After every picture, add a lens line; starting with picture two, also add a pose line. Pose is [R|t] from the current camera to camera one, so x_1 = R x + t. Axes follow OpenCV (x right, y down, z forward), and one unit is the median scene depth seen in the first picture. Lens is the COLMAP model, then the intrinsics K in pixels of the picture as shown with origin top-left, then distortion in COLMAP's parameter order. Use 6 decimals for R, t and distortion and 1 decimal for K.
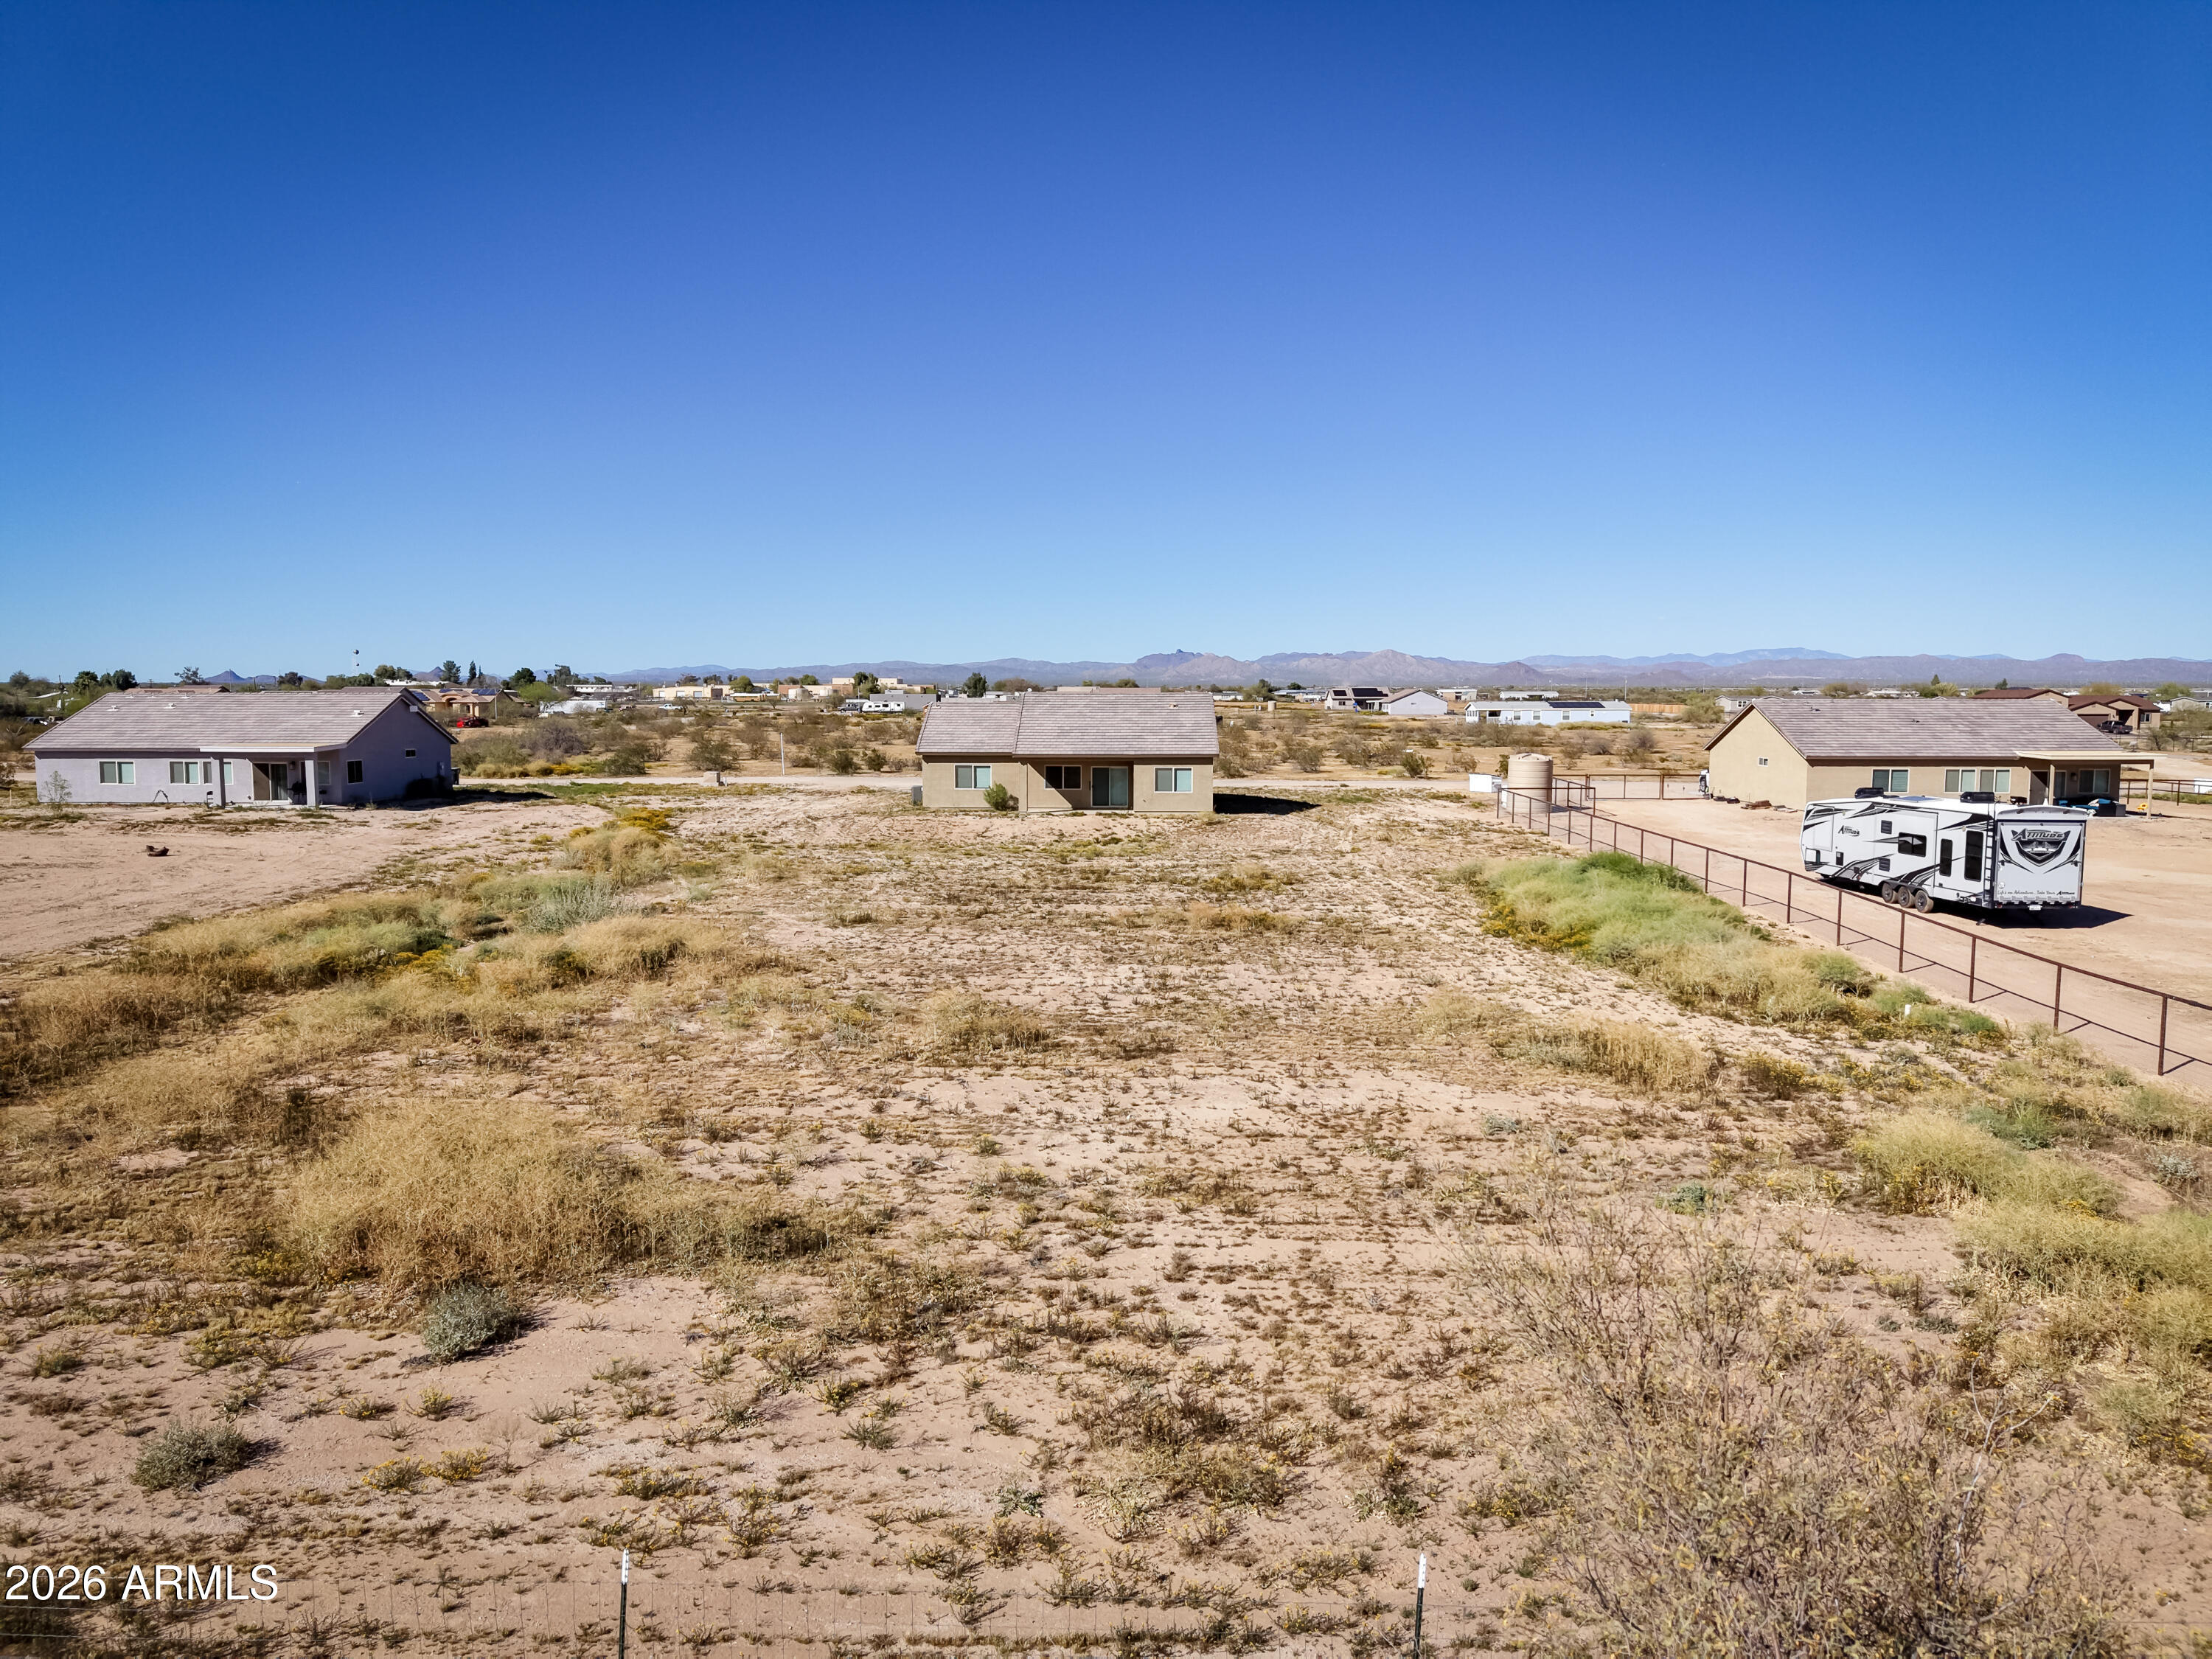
lens RADIAL K [[1430.5, 0, 1103.1], [0, 1430.5, 840.2], [0, 0, 1]] dist [0.021115, -0.022707]
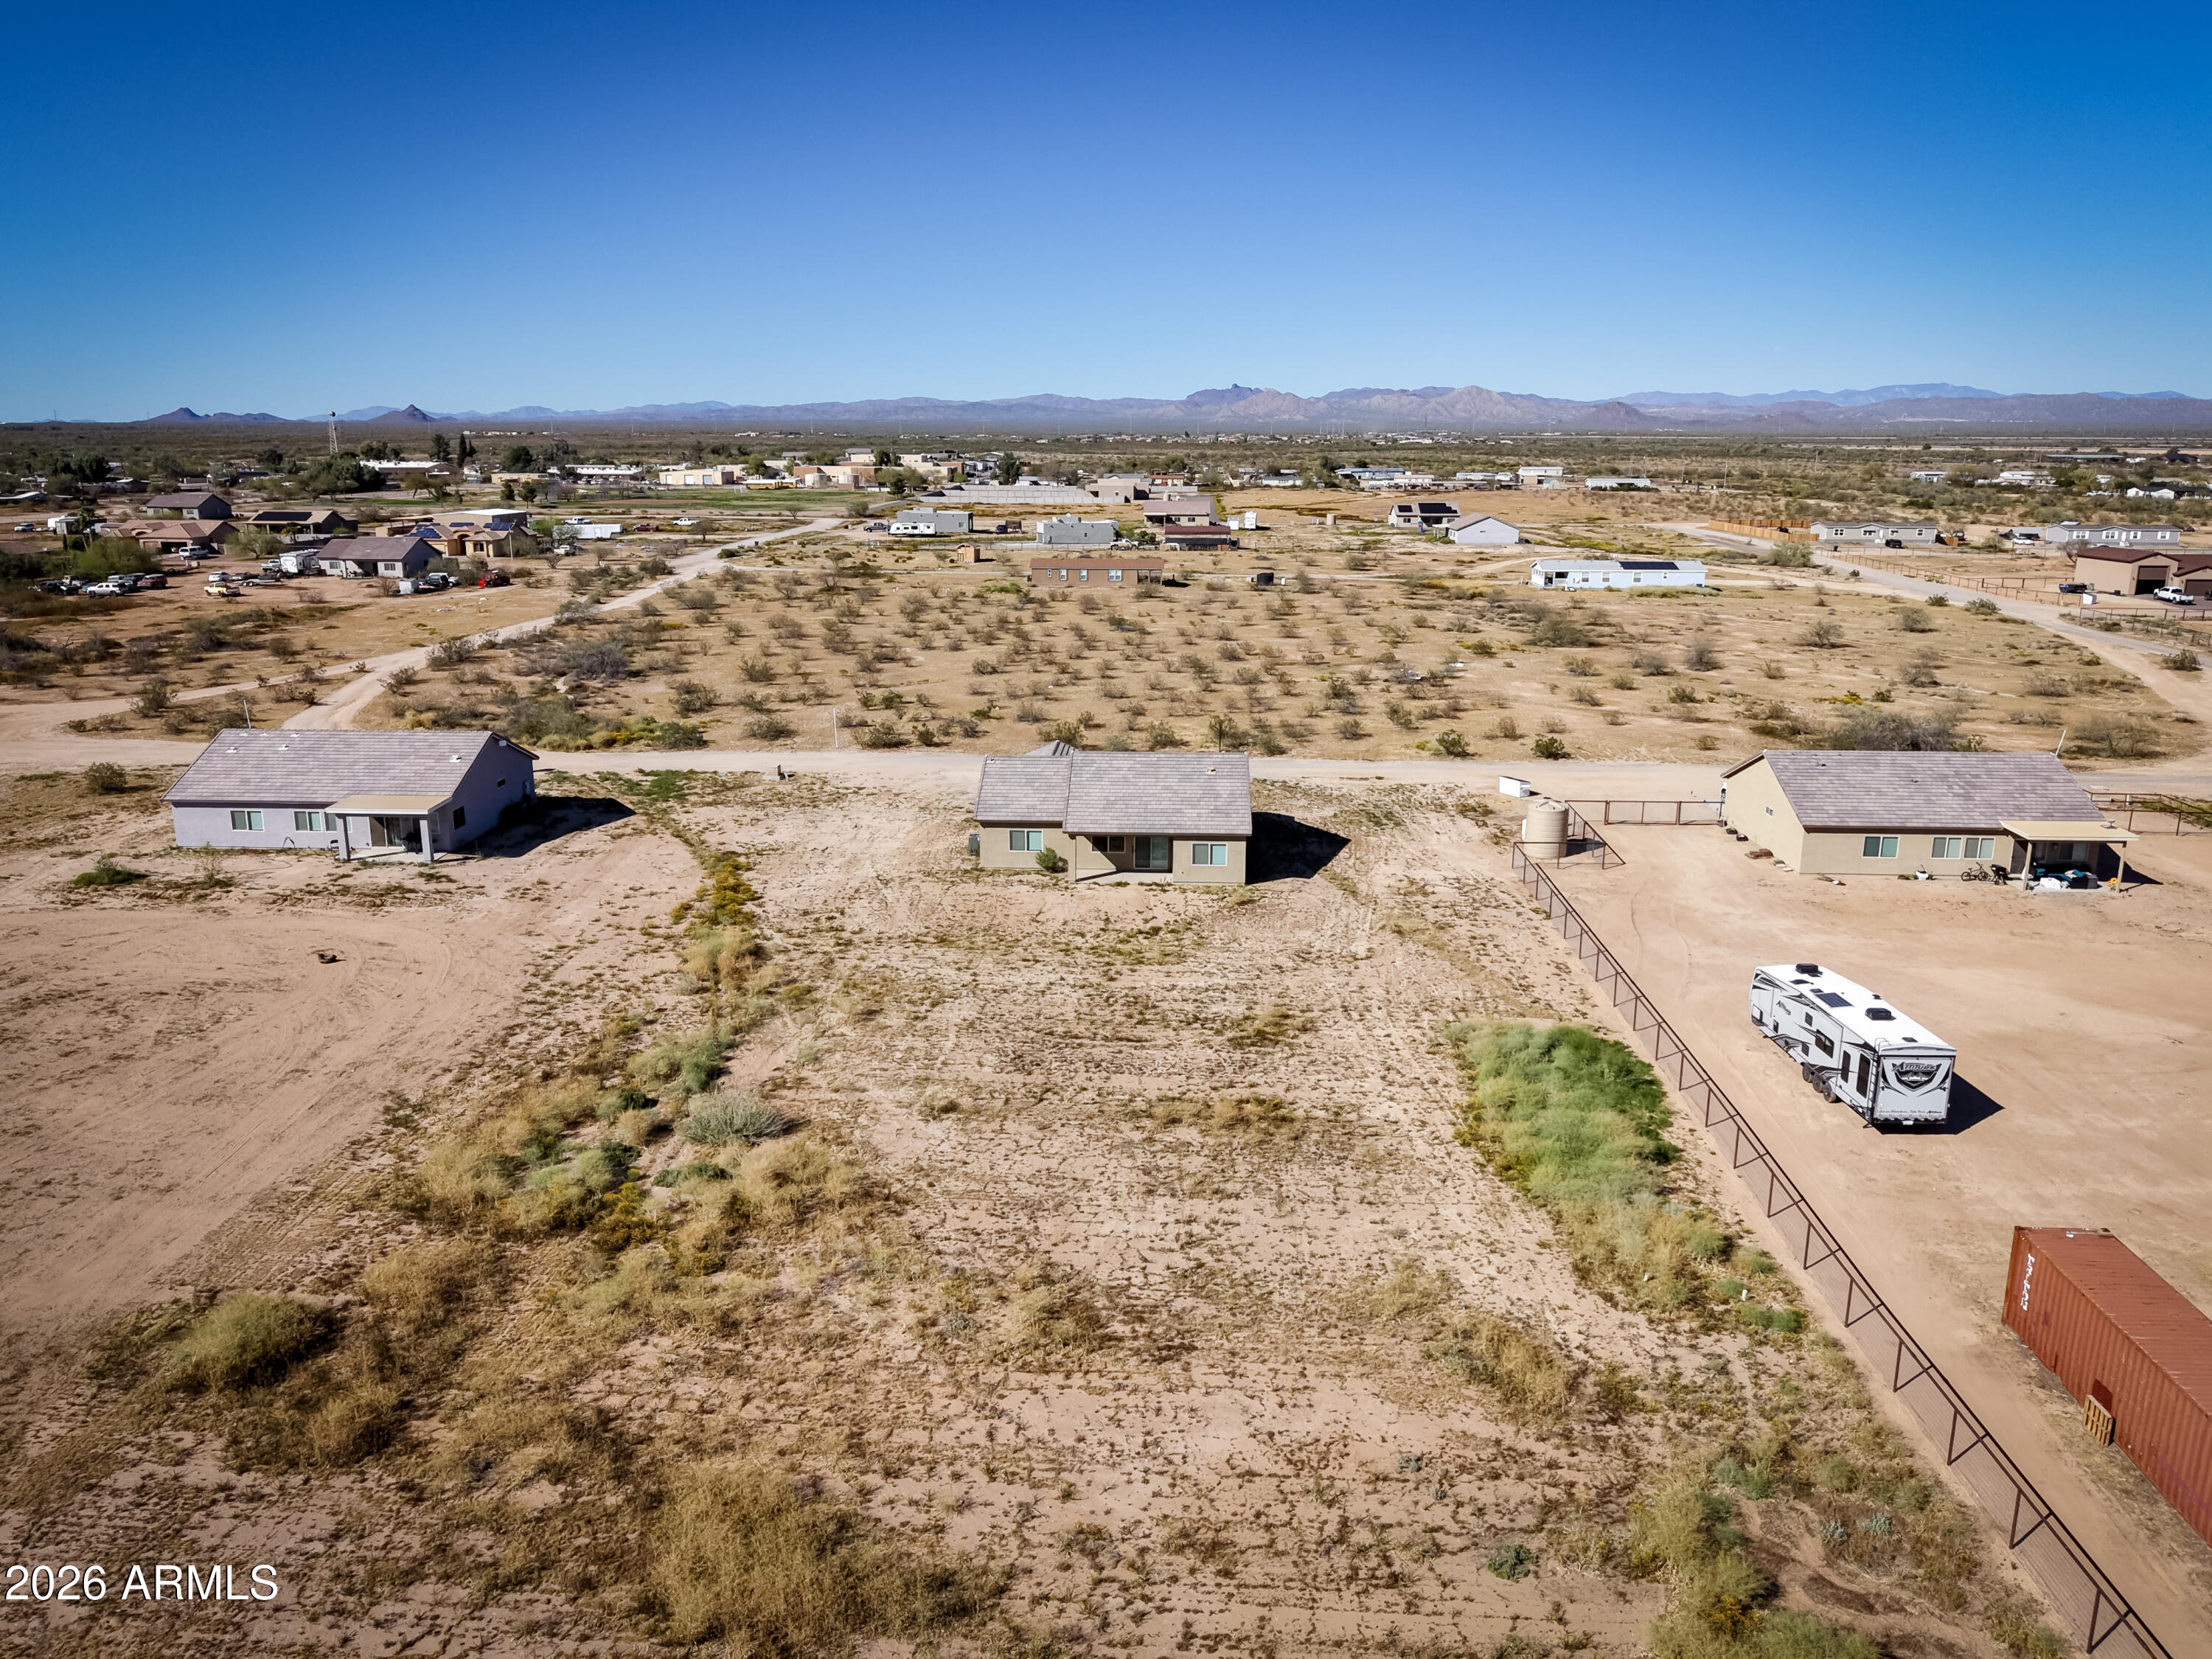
lens RADIAL K [[1562.2, 0, 1098.5], [0, 1562.2, 821.2], [0, 0, 1]] dist [0.018953, -0.018094]
pose [[0.999516, 0.003801, -0.030877, 0.001326], [0.000569, 0.990109, 0.140296, -0.317965], [0.031105, -0.140246, 0.989628, -0.244458]]
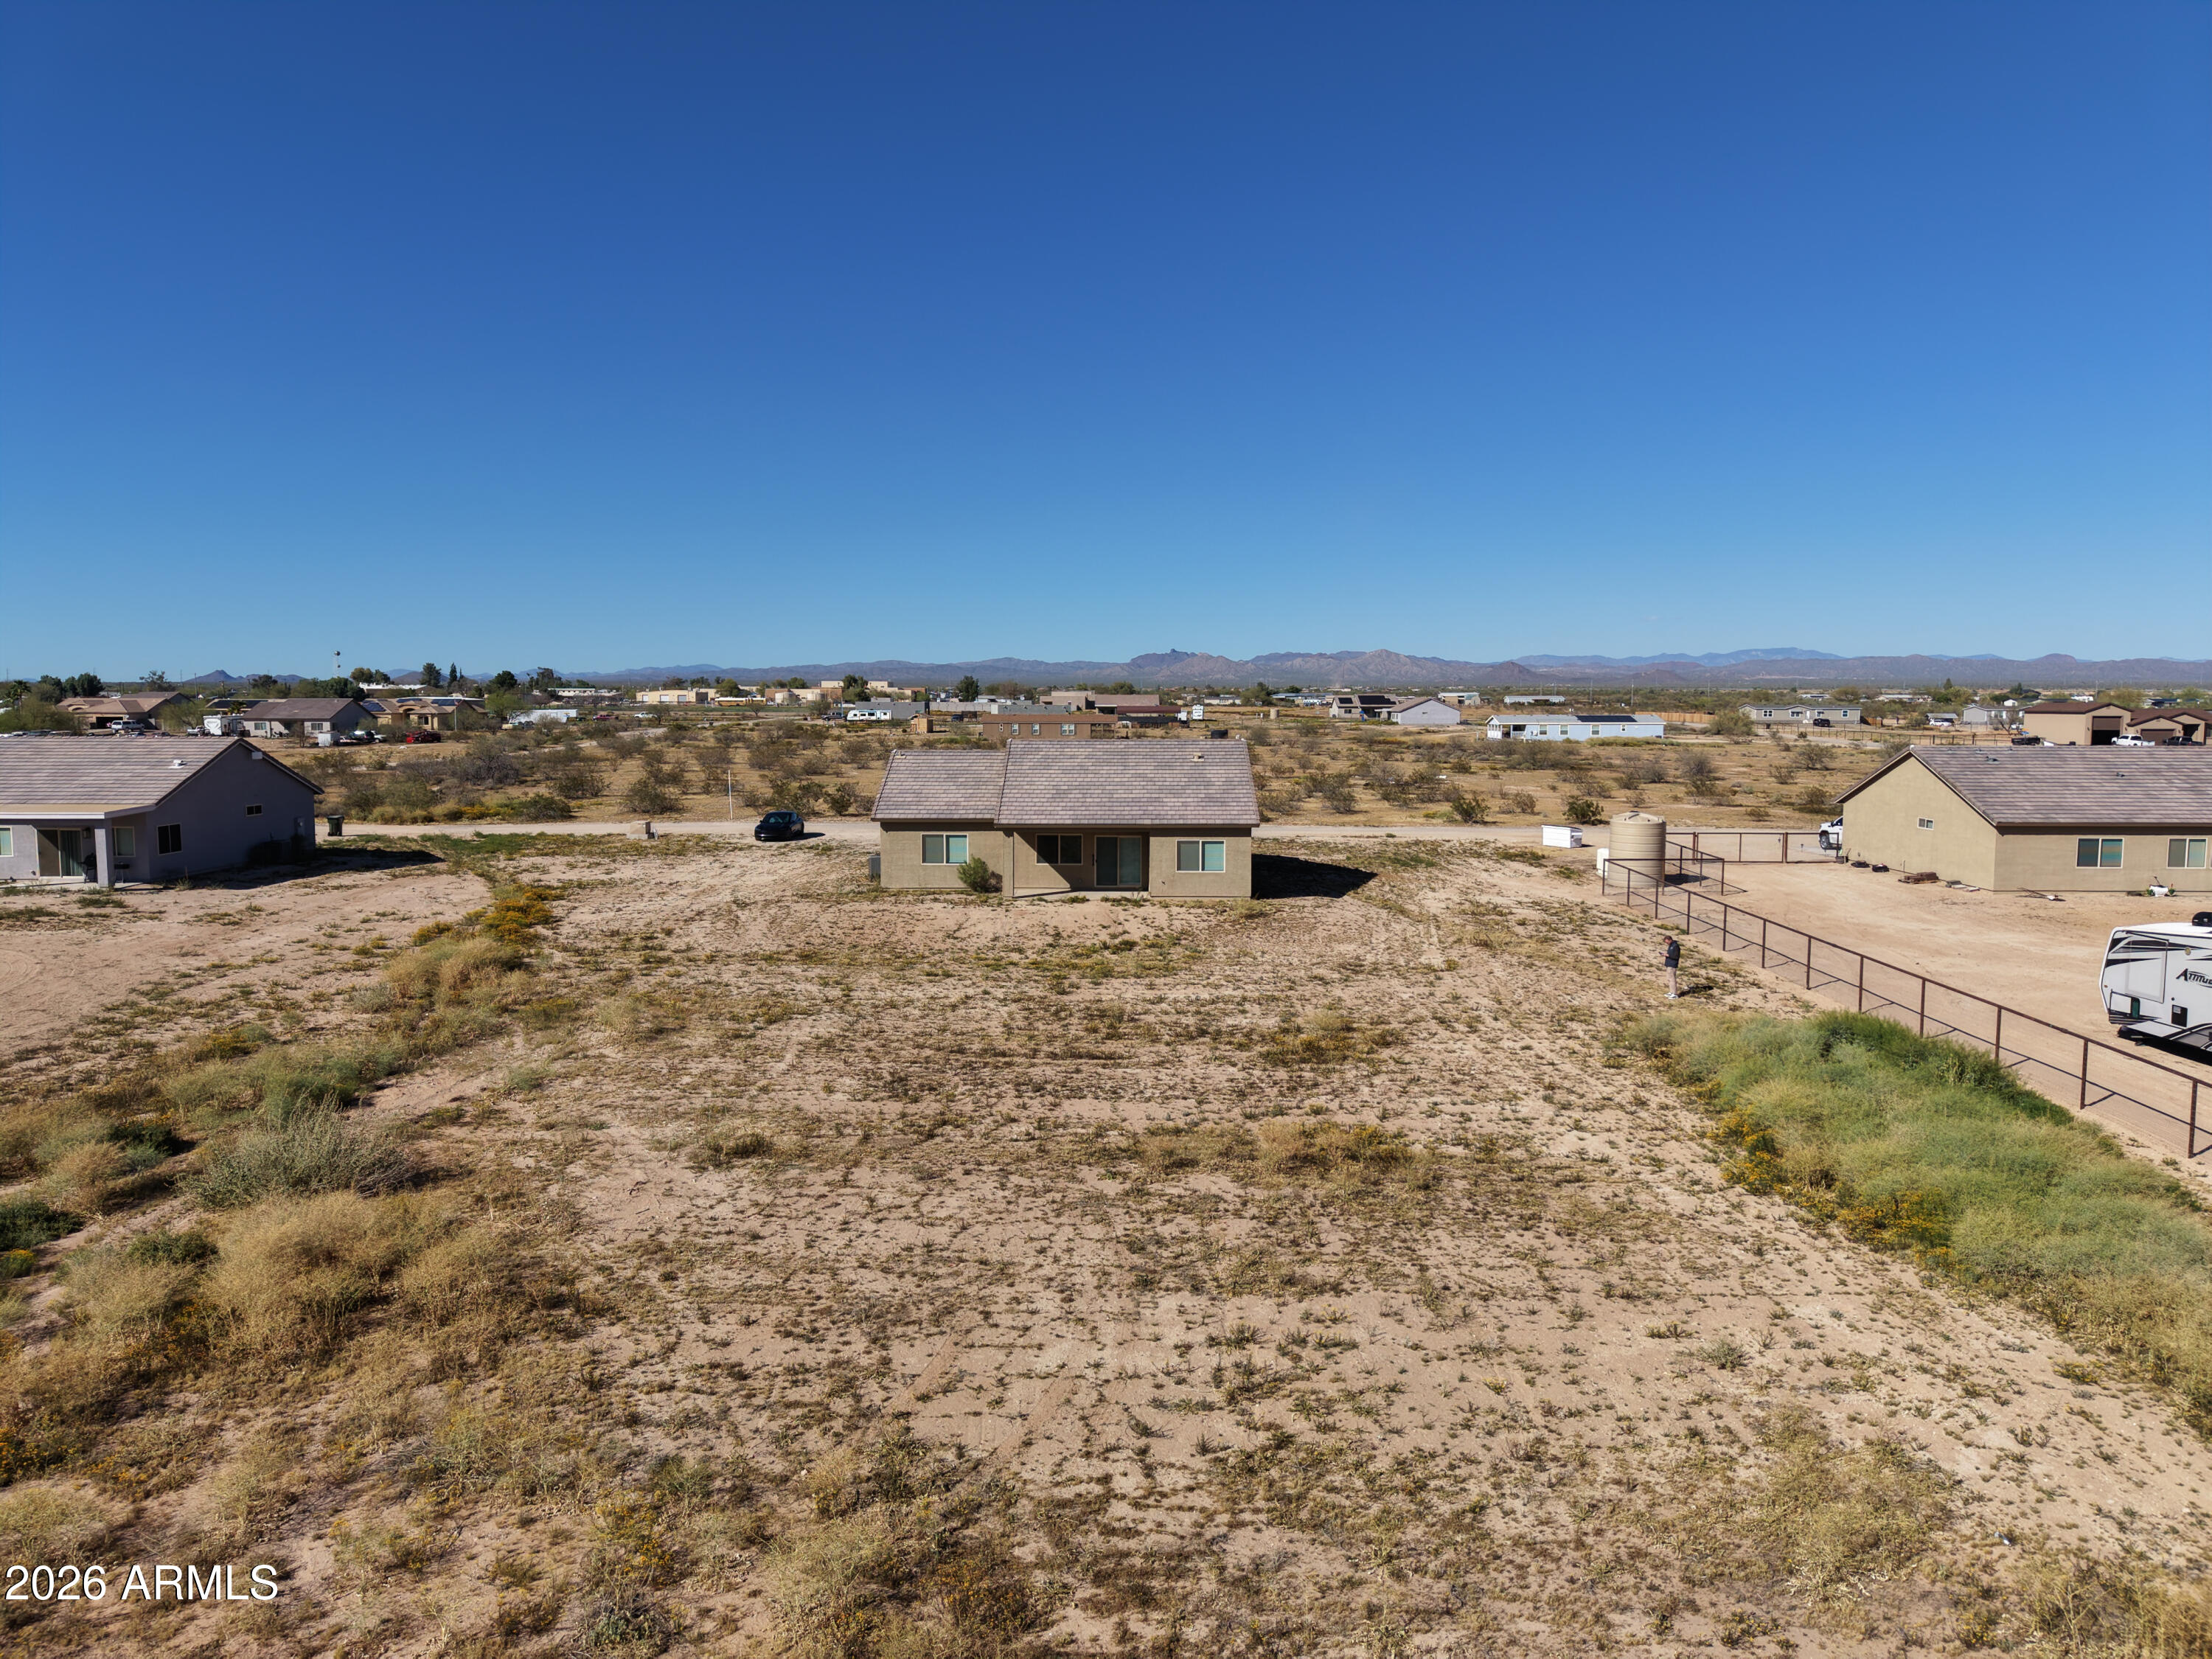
lens RADIAL K [[1430.5, 0, 1111.0], [0, 1430.5, 822.8], [0, 0, 1]] dist [0.021115, -0.022707]
pose [[0.999952, -0.001173, 0.009677, -0.009846], [0.001286, 0.999932, -0.011631, -0.070050], [-0.009662, 0.011642, 0.999886, 0.297150]]
